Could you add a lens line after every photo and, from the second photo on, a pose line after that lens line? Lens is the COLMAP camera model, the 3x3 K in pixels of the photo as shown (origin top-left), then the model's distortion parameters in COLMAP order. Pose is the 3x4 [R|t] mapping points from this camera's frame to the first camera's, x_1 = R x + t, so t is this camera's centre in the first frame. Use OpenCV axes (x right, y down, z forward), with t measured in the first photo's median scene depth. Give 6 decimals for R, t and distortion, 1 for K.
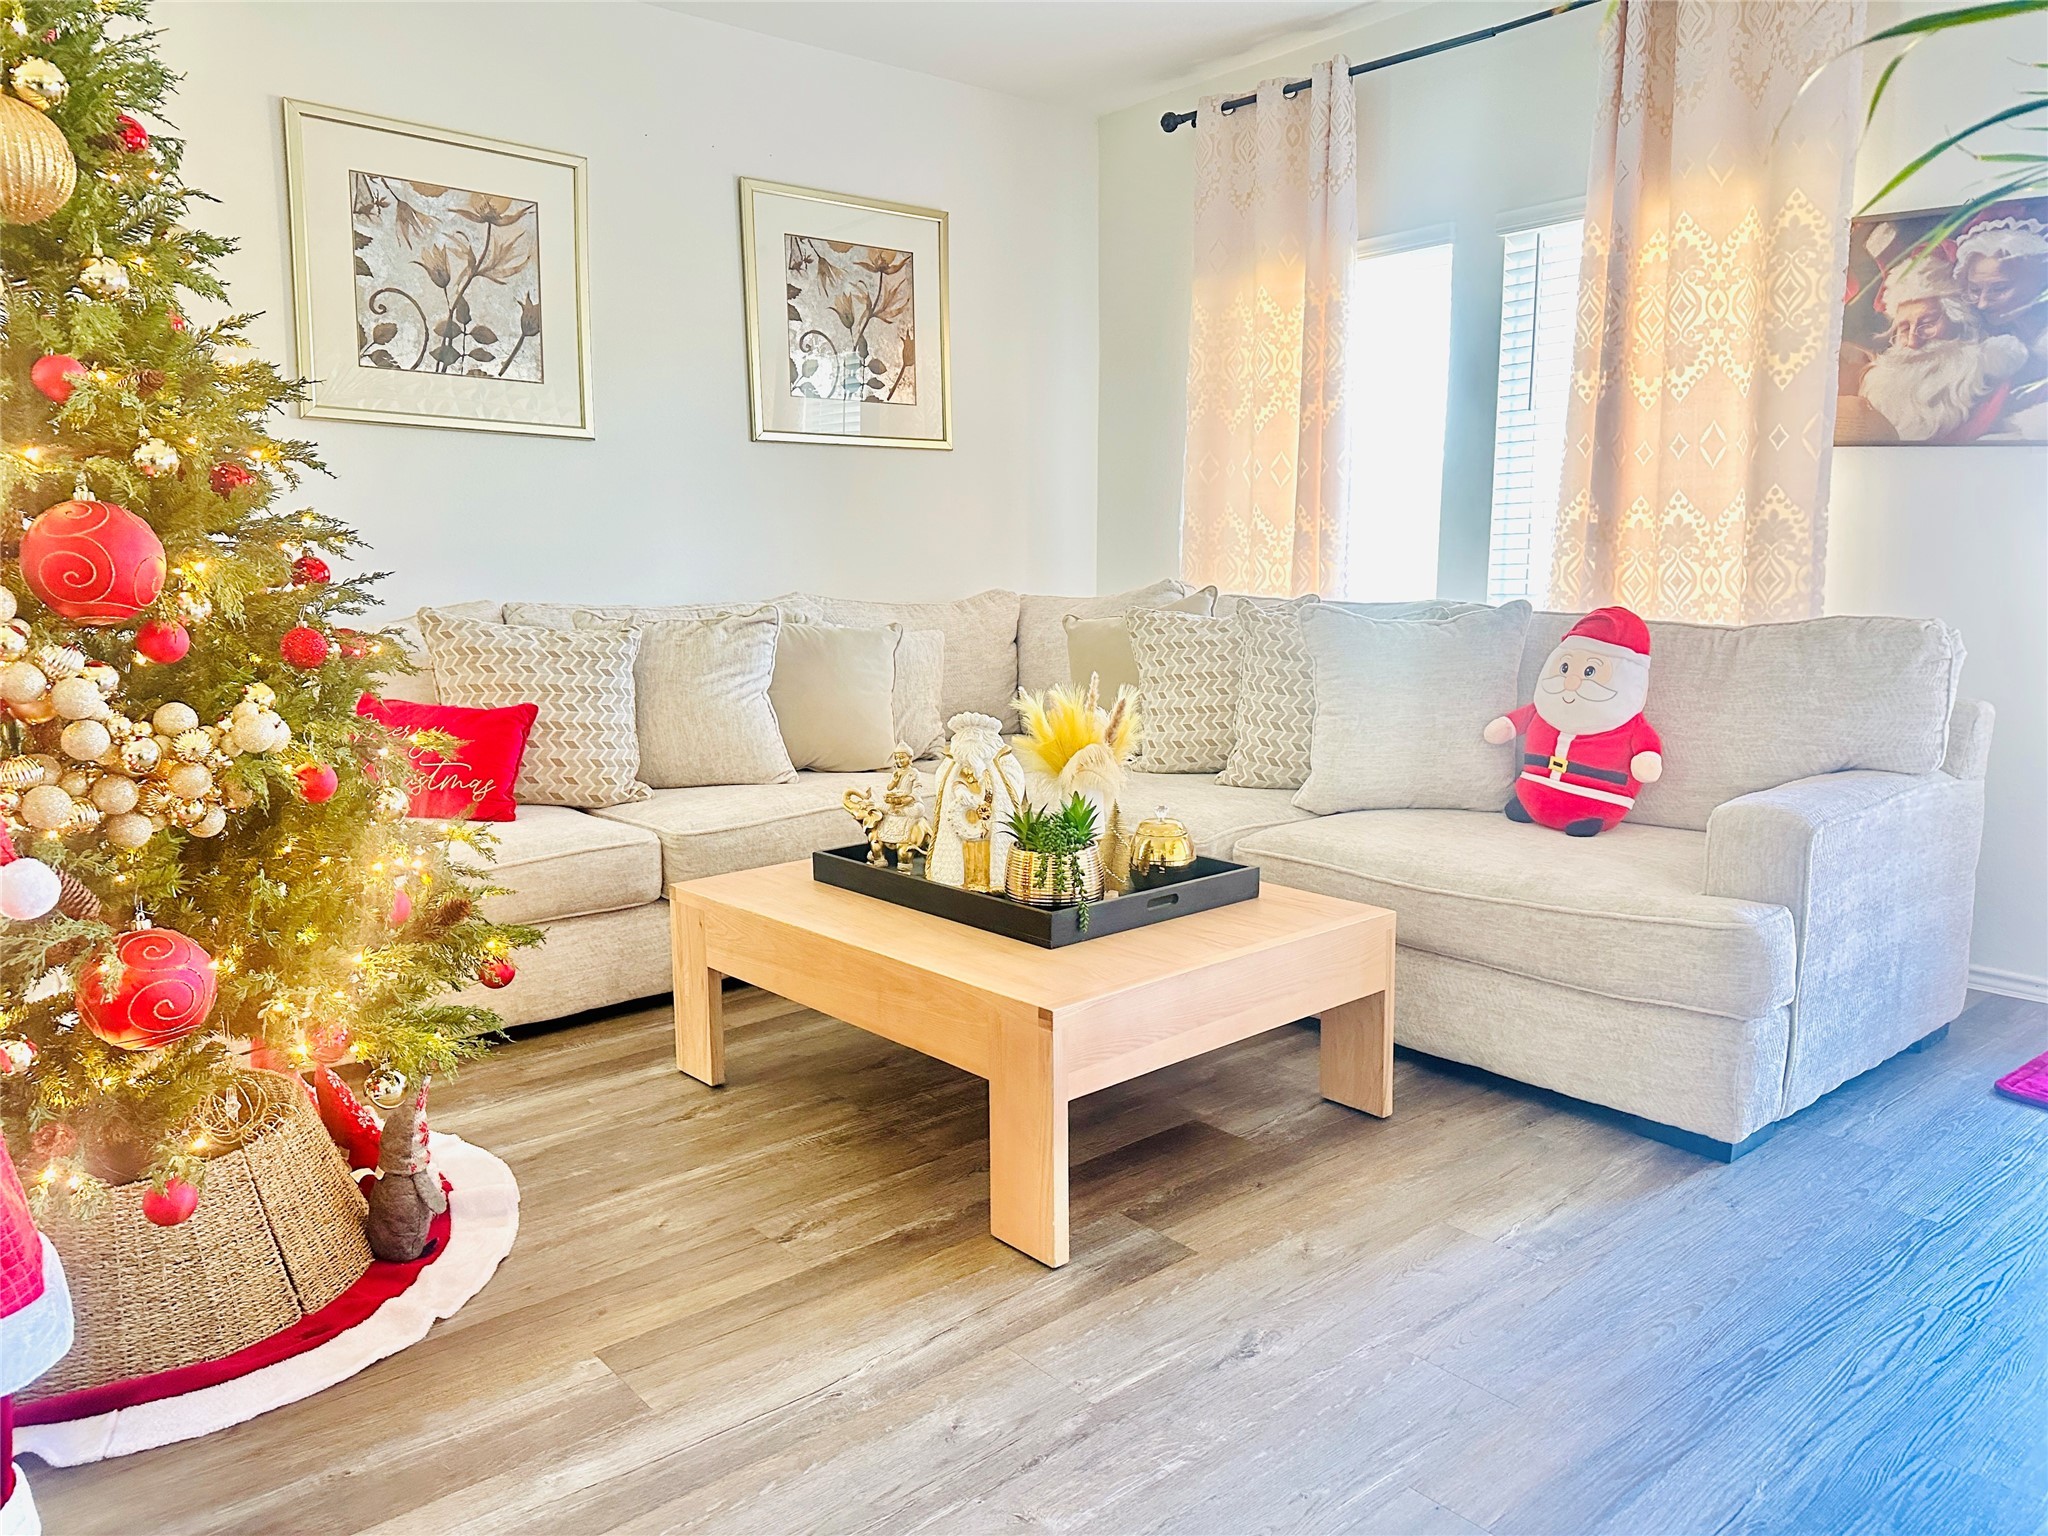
lens RADIAL K [[1448.1, 0, 1017.9], [0, 1448.1, 763.3], [0, 0, 1]] dist [0.047069, -0.051256]
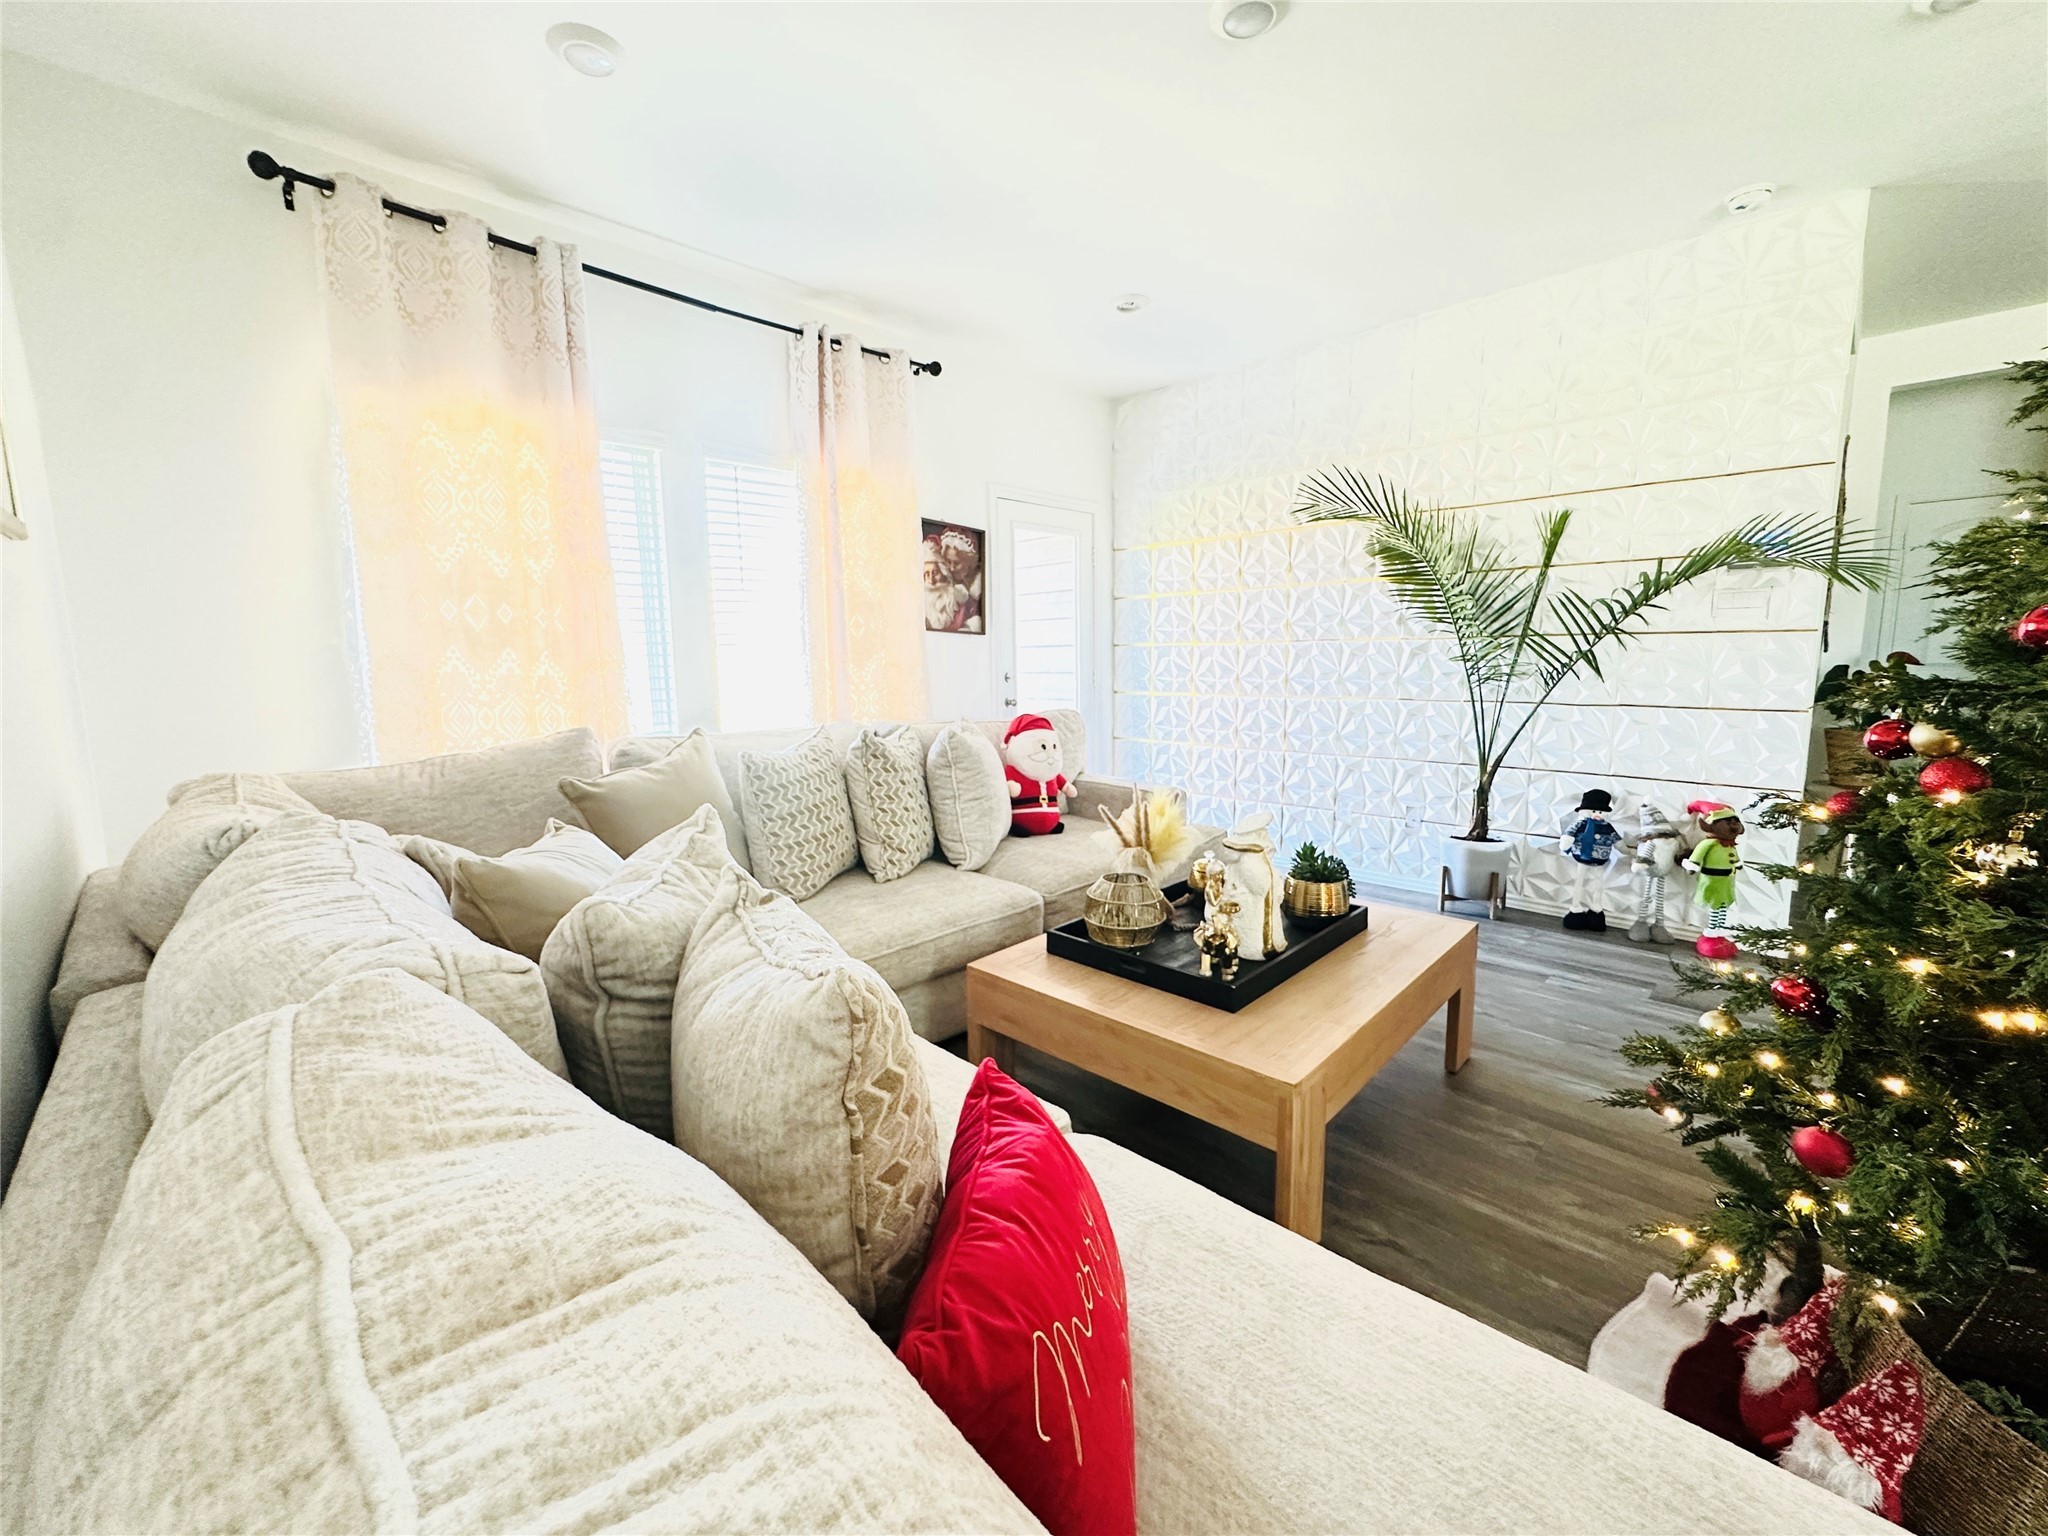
lens RADIAL K [[820.4, 0, 1019.3], [0, 820.4, 767.2], [0, 0, 1]] dist [0.001523, -0.000023]
pose [[-0.047304, -0.127460, 0.990715, -0.594402], [0.152720, 0.979242, 0.133276, -0.165561], [-0.987137, 0.157606, -0.026857, 0.953965]]
